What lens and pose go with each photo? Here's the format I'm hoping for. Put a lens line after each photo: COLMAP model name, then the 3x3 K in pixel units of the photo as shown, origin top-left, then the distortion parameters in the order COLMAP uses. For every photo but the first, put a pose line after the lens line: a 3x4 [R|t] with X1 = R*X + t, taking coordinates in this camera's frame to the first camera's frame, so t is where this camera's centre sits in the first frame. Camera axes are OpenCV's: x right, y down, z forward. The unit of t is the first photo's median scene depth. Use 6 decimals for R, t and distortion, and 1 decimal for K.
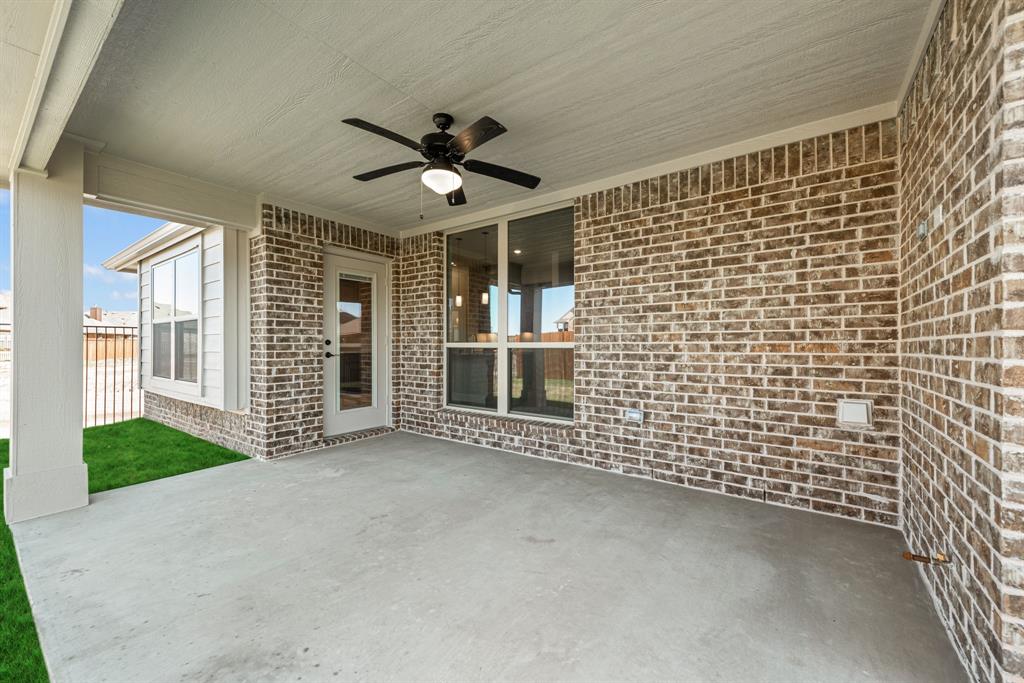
lens RADIAL K [[409.2, 0, 514.6], [0, 409.2, 345.0], [0, 0, 1]] dist [0.010148, -0.000078]
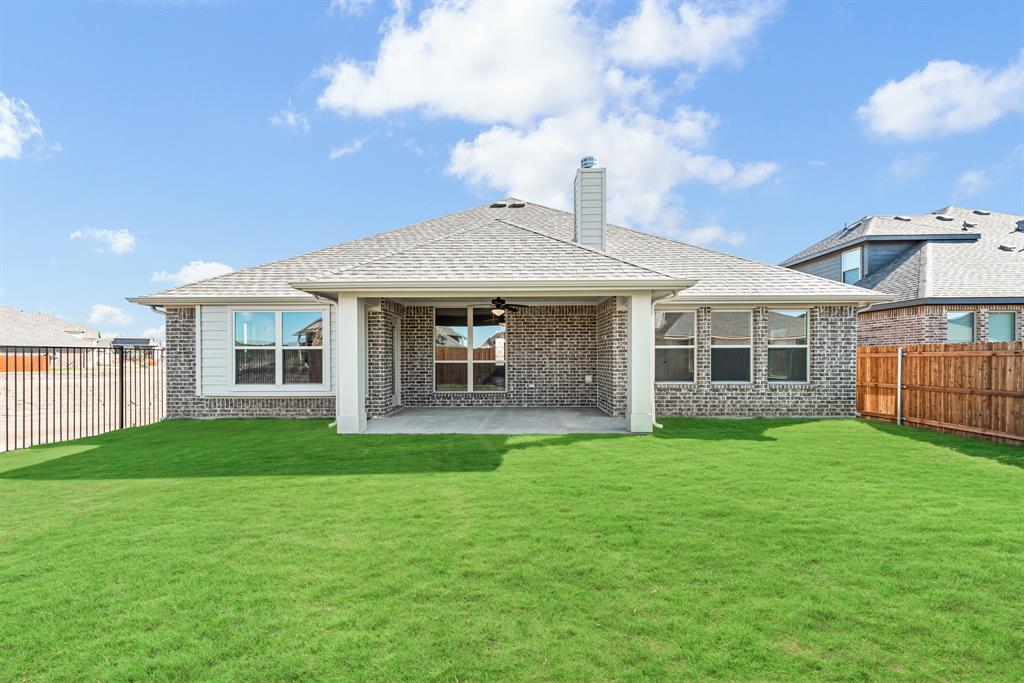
lens RADIAL K [[409.2, 0, 514.6], [0, 409.2, 345.0], [0, 0, 1]] dist [0.010148, -0.000078]
pose [[0.805034, 0.012884, 0.593088, -1.074998], [0.002987, 0.999663, -0.025770, -0.029657], [-0.593221, 0.022517, 0.804725, -0.896844]]
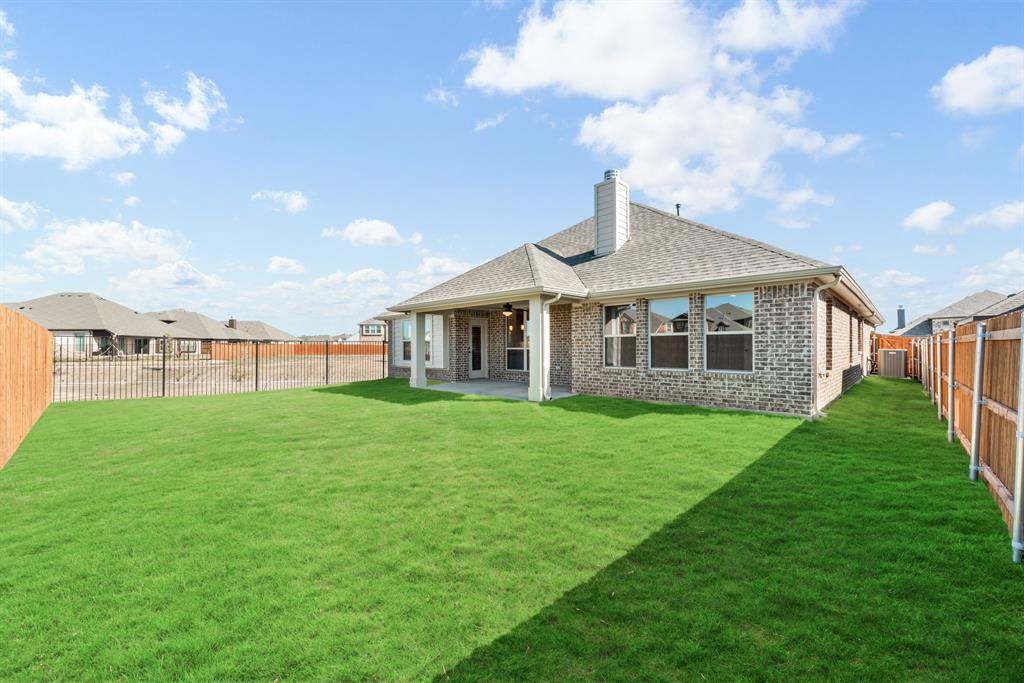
lens RADIAL K [[409.2, 0, 514.6], [0, 409.2, 345.0], [0, 0, 1]] dist [0.010148, -0.000078]
pose [[0.992262, -0.006455, -0.123991, 0.248864], [0.006278, 0.999979, -0.001823, -0.019929], [0.124000, 0.001031, 0.992282, -1.889597]]
